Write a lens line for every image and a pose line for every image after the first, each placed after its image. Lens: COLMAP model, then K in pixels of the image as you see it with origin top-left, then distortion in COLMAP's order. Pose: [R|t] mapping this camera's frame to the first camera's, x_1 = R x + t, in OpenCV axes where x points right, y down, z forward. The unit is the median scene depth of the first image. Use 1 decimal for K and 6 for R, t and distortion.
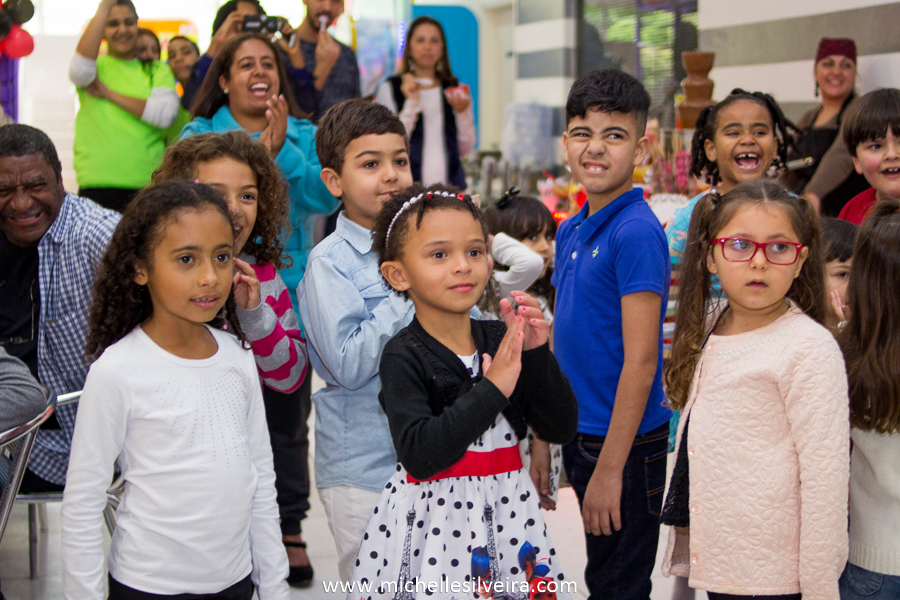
lens RADIAL K [[1448.0, 0, 450.0], [0, 1448.0, 300.0], [0, 0, 1]] dist [-0.162919, 0.168652]
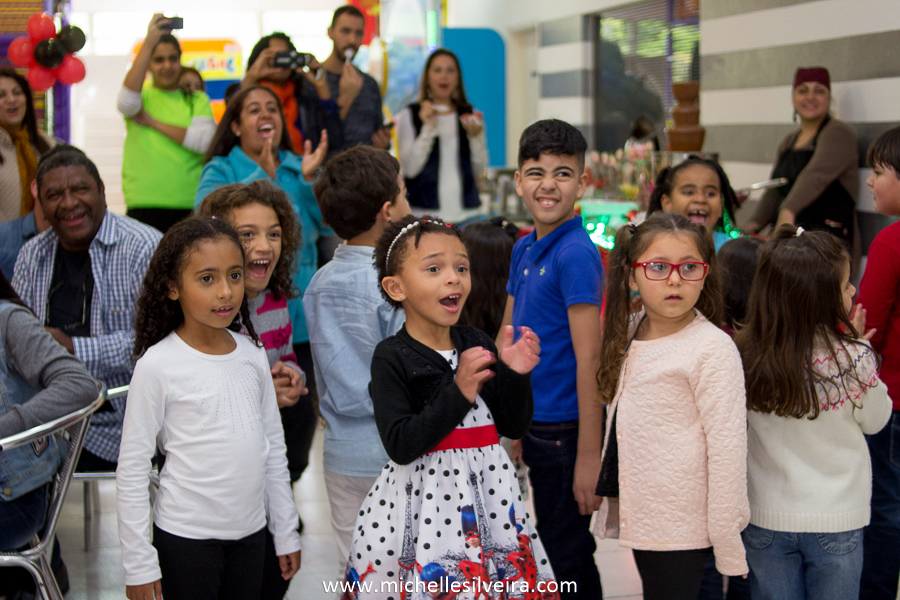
lens RADIAL K [[1448.0, 0, 450.0], [0, 1448.0, 300.0], [0, 0, 1]] dist [-0.162919, 0.168652]
pose [[0.999392, -0.005921, -0.034346, 0.059029], [0.005778, 0.999974, -0.004262, -0.003649], [0.034371, 0.004061, 0.999401, -0.210650]]
